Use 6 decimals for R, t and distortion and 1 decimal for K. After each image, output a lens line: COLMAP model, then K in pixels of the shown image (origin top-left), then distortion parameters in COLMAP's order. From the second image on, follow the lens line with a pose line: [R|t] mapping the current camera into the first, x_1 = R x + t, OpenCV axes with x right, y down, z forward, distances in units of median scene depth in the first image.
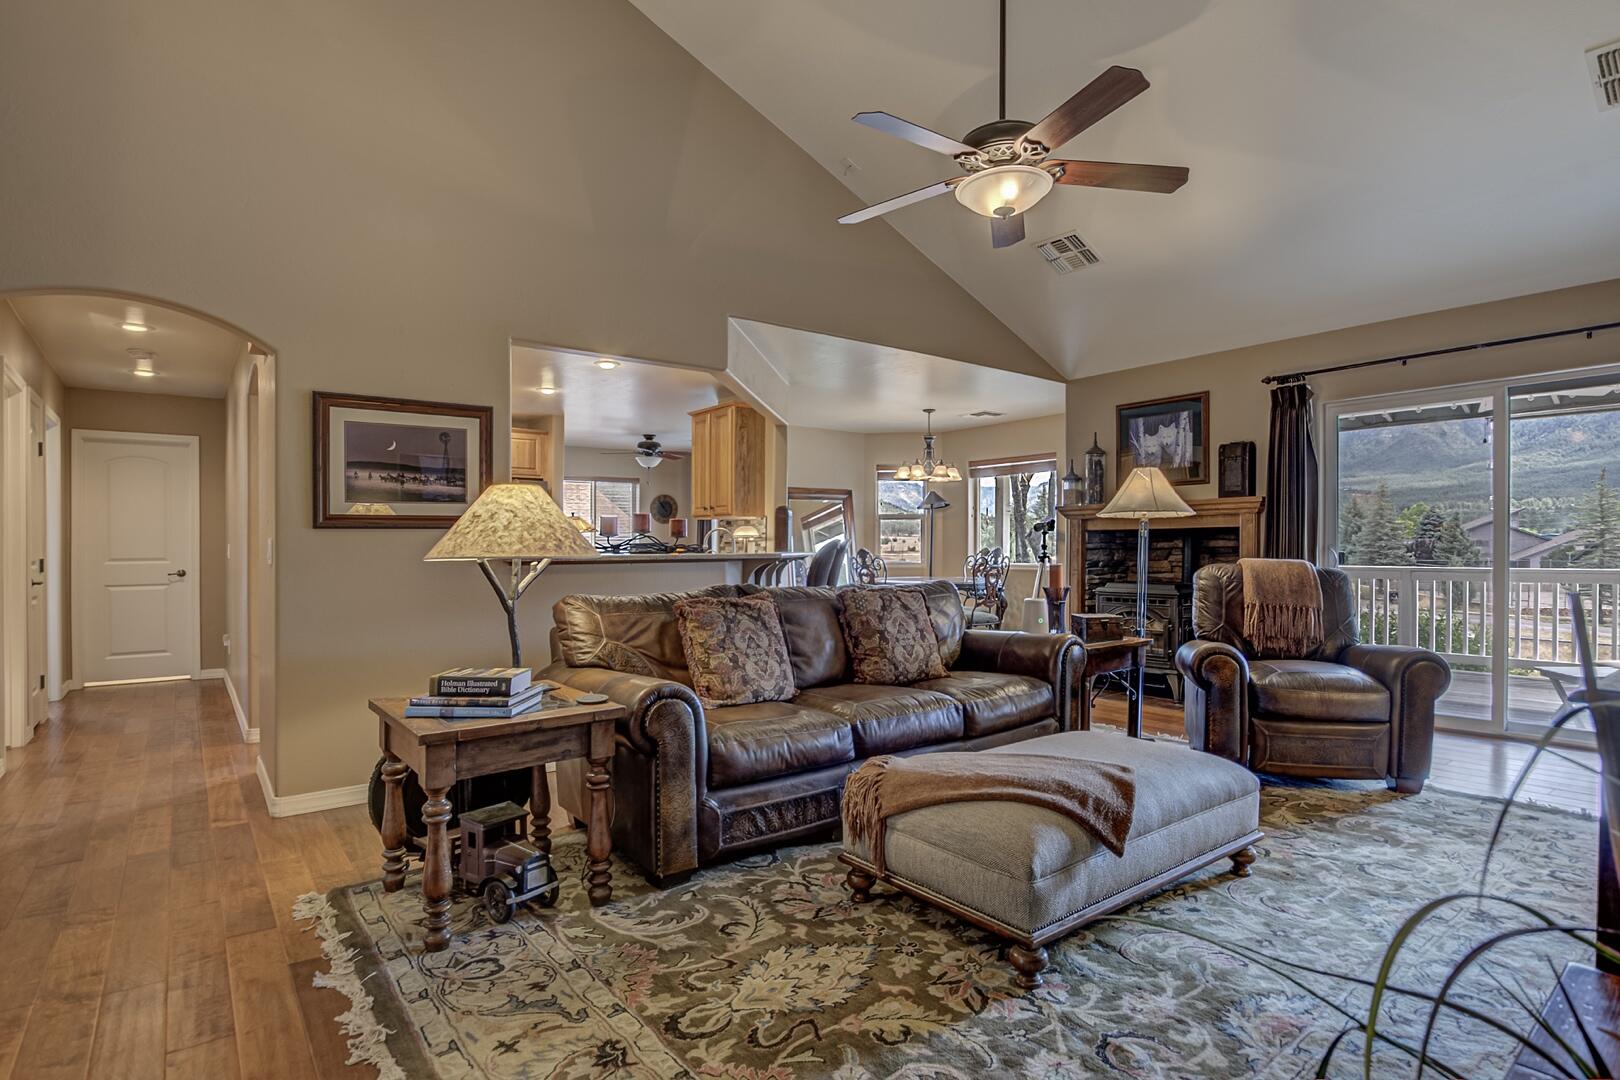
lens RADIAL K [[827.9, 0, 807.1], [0, 827.9, 553.1], [0, 0, 1]] dist [-0.044639, -0.000315]
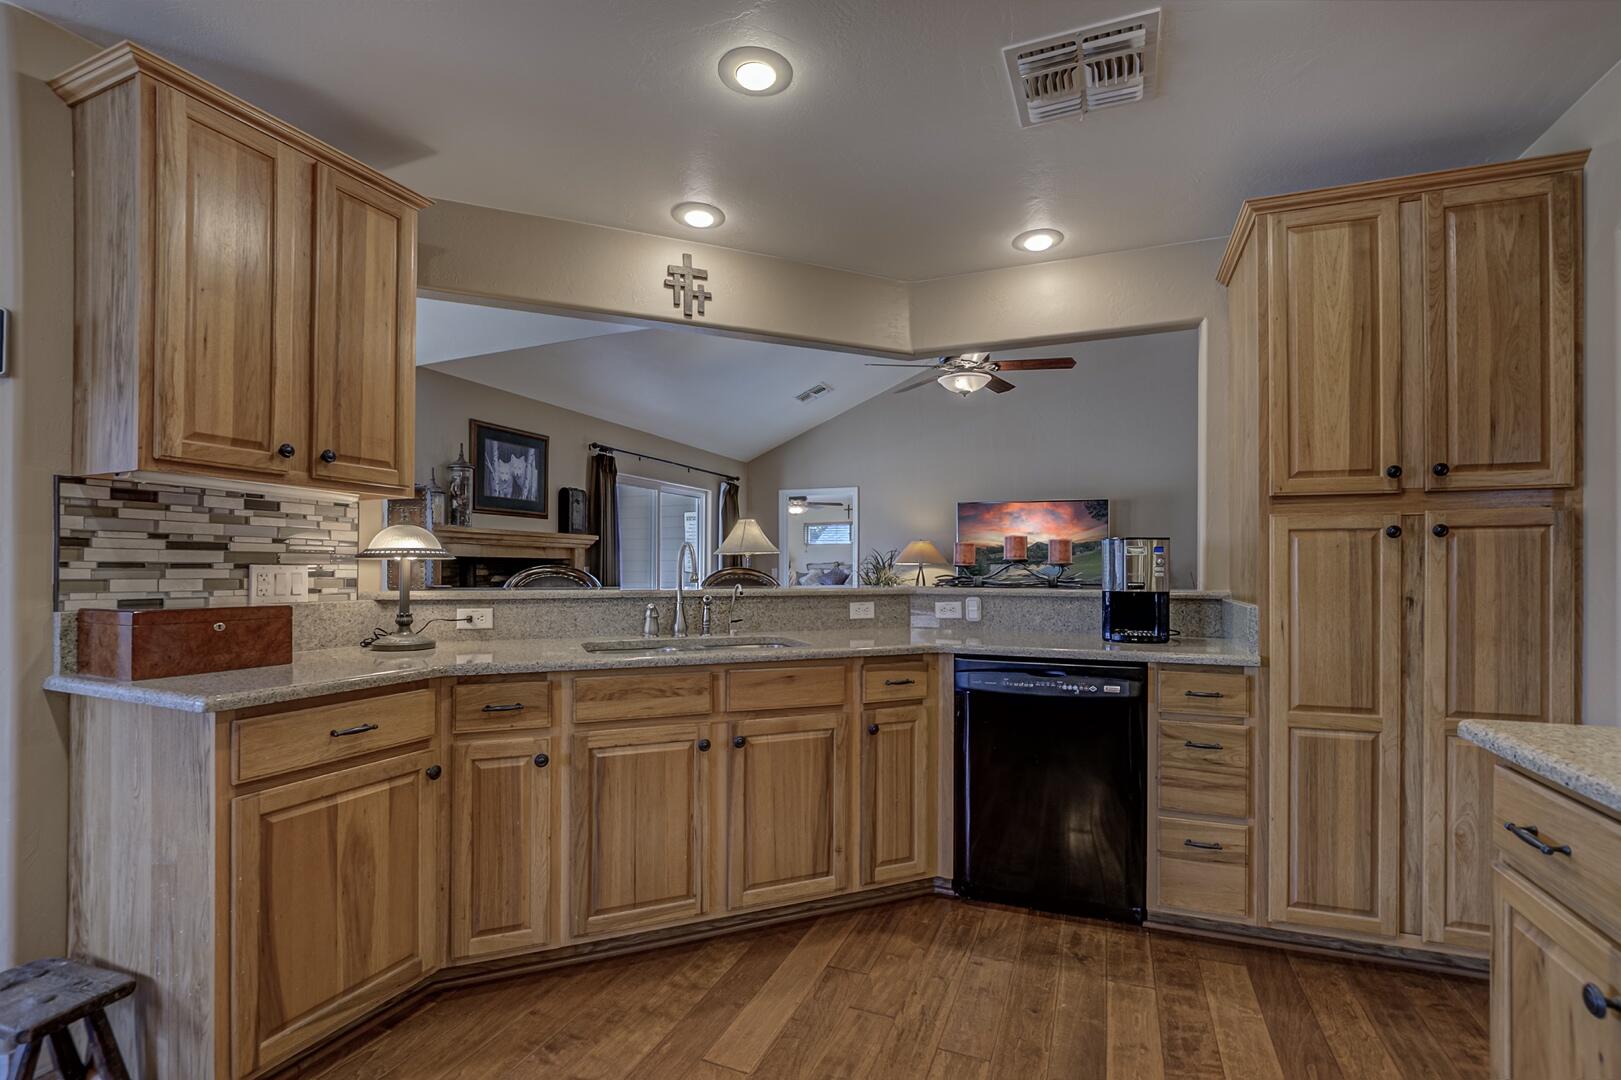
lens RADIAL K [[721.4, 0, 827.4], [0, 721.4, 566.5], [0, 0, 1]] dist [-0.029162, 0.000137]
pose [[-0.514832, 0.009081, 0.857243, -0.716917], [0.002583, 0.999956, -0.009041, -0.013341], [-0.857287, -0.002440, -0.514833, 1.539678]]
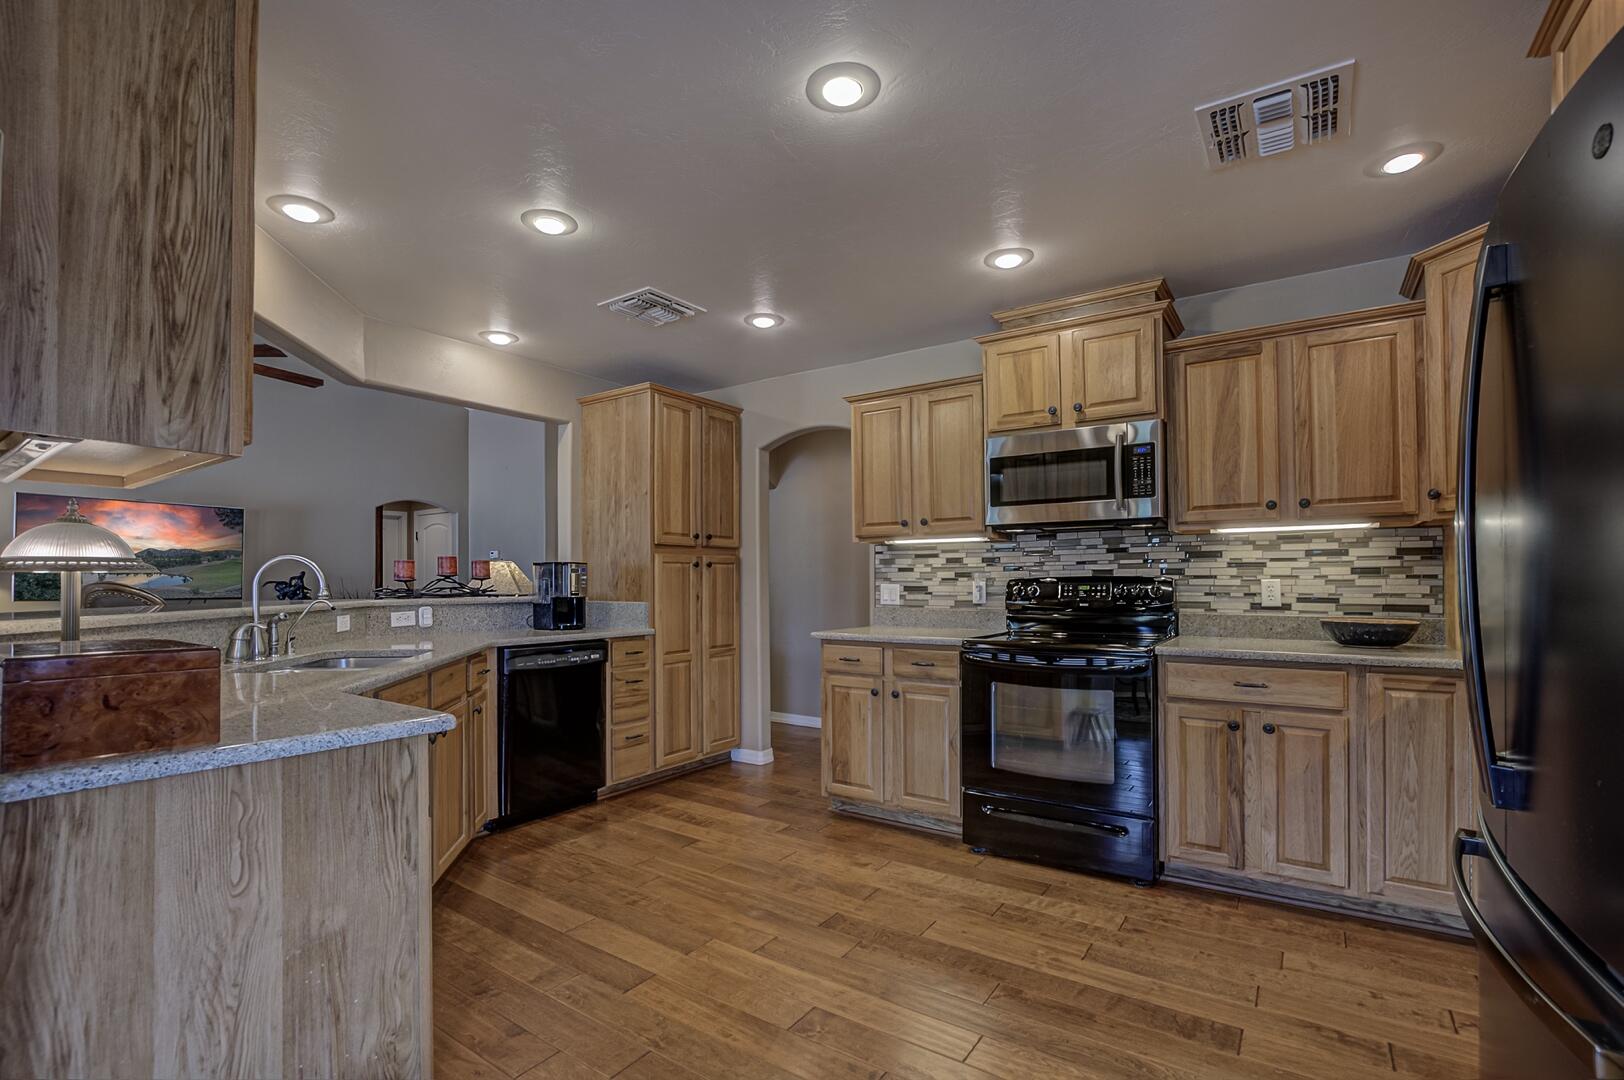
lens RADIAL K [[718.7, 0, 818.3], [0, 718.7, 590.0], [0, 0, 1]] dist [-0.026036, -0.000067]
pose [[-0.949439, 0.010979, -0.313760, -0.360780], [0.005869, 0.999834, 0.017226, -0.020091], [0.313898, 0.014513, -0.949346, 1.980198]]
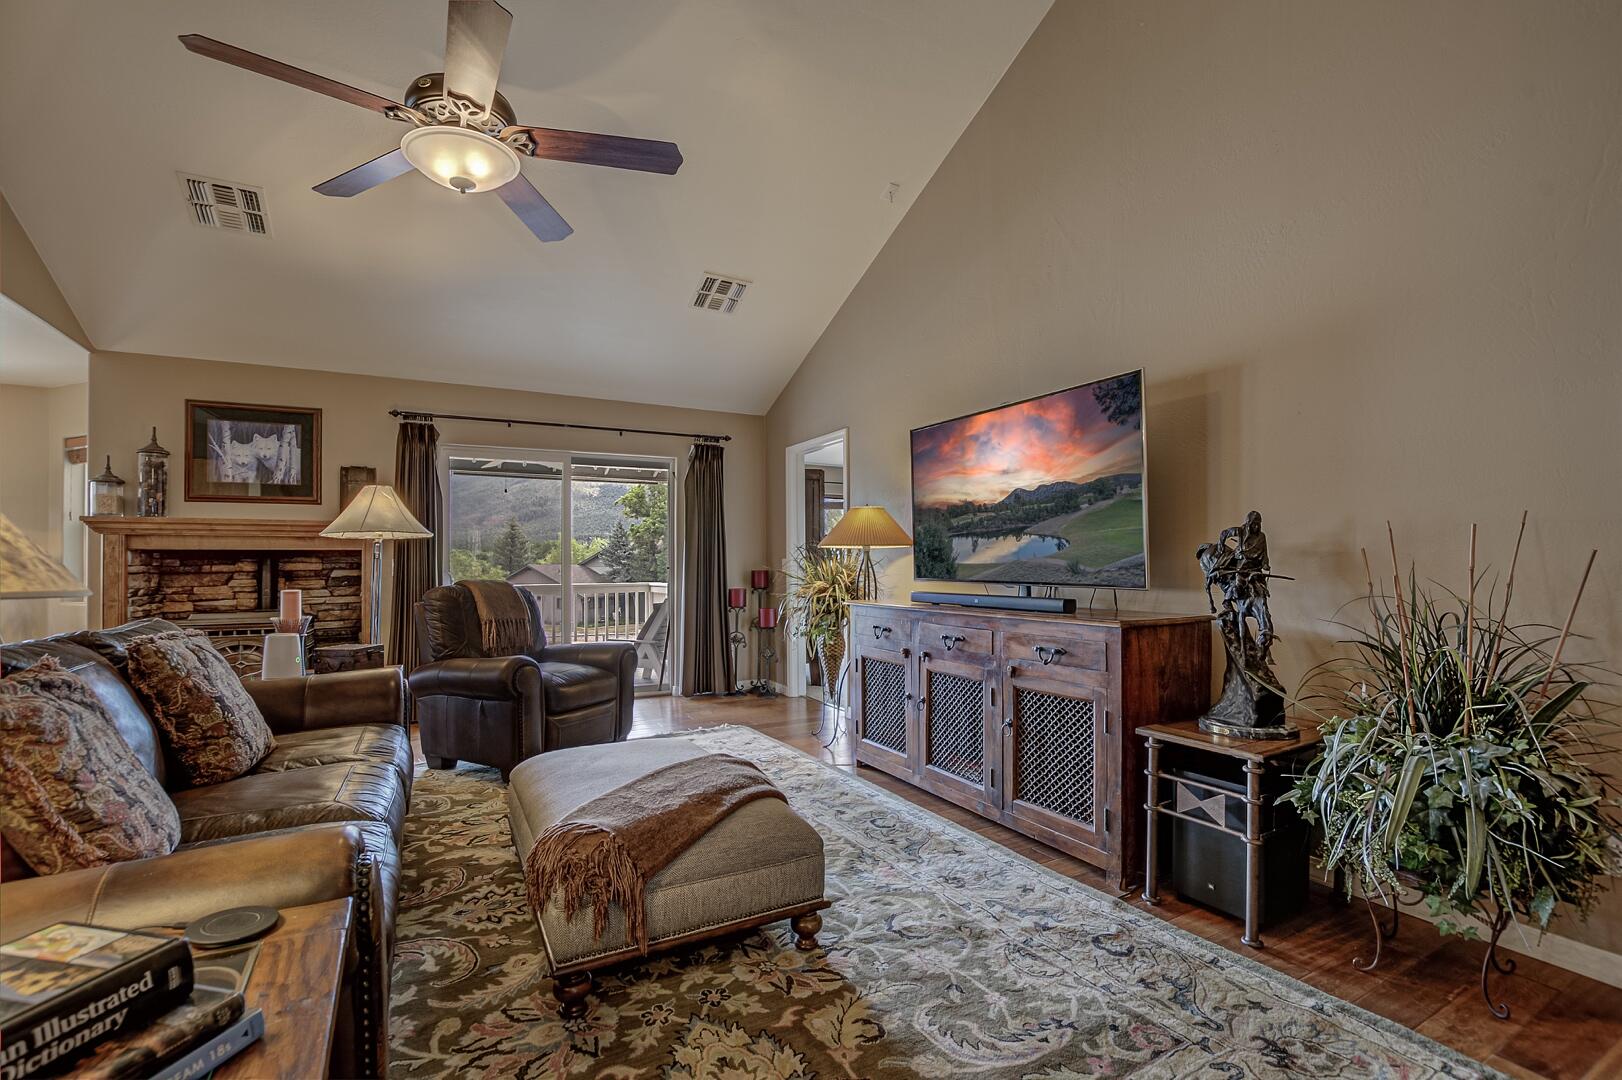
lens RADIAL K [[721.9, 0, 827.9], [0, 721.9, 566.5], [0, 0, 1]] dist [-0.029162, 0.000137]
pose [[0.134281, 0.004848, 0.990932, -0.340490], [0.010850, 0.999921, -0.006362, -0.000009], [-0.990884, 0.011606, 0.134217, 0.385952]]
